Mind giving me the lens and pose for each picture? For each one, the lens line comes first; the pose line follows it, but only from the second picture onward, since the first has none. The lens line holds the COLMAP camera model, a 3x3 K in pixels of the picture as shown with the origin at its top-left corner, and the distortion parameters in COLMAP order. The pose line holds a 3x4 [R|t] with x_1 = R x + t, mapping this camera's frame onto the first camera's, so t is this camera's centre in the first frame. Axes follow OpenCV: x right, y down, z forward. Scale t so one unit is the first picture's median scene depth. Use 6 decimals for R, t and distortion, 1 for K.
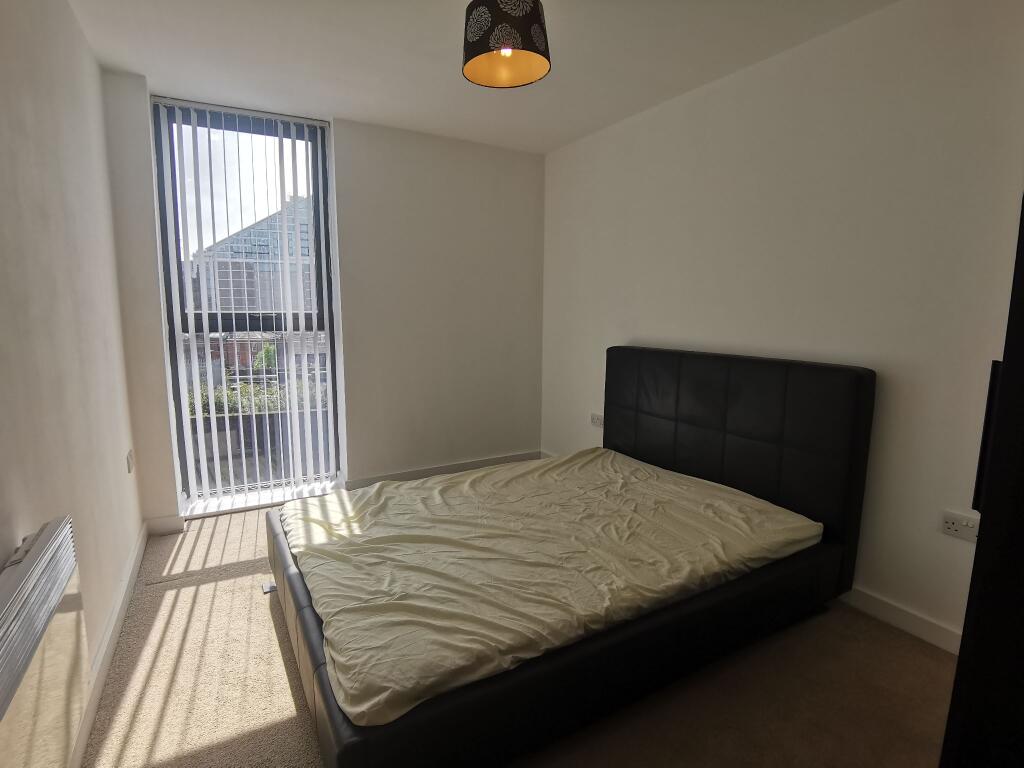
lens RADIAL K [[517.6, 0, 508.2], [0, 517.6, 381.6], [0, 0, 1]] dist [0.037335, -0.062313]
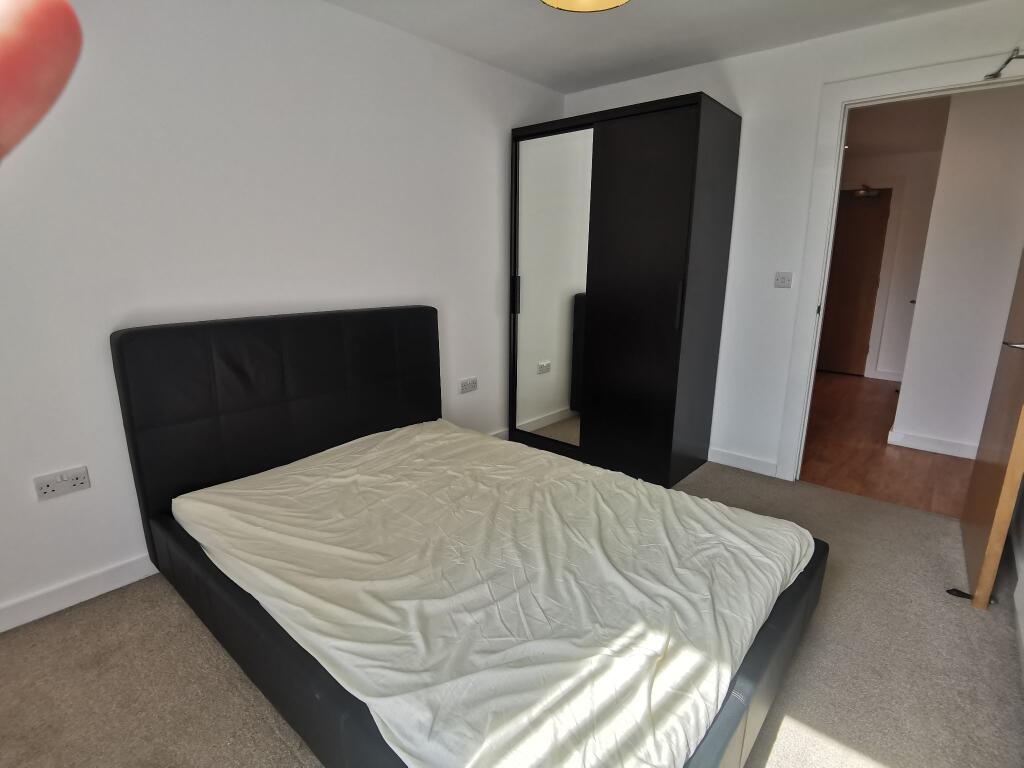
lens RADIAL K [[517.6, 0, 508.2], [0, 517.6, 381.6], [0, 0, 1]] dist [0.037335, -0.062313]
pose [[-0.325229, -0.229430, 0.917381, -0.643127], [0.128142, 0.950481, 0.283136, -0.170941], [-0.936913, 0.209639, -0.279724, 1.072913]]
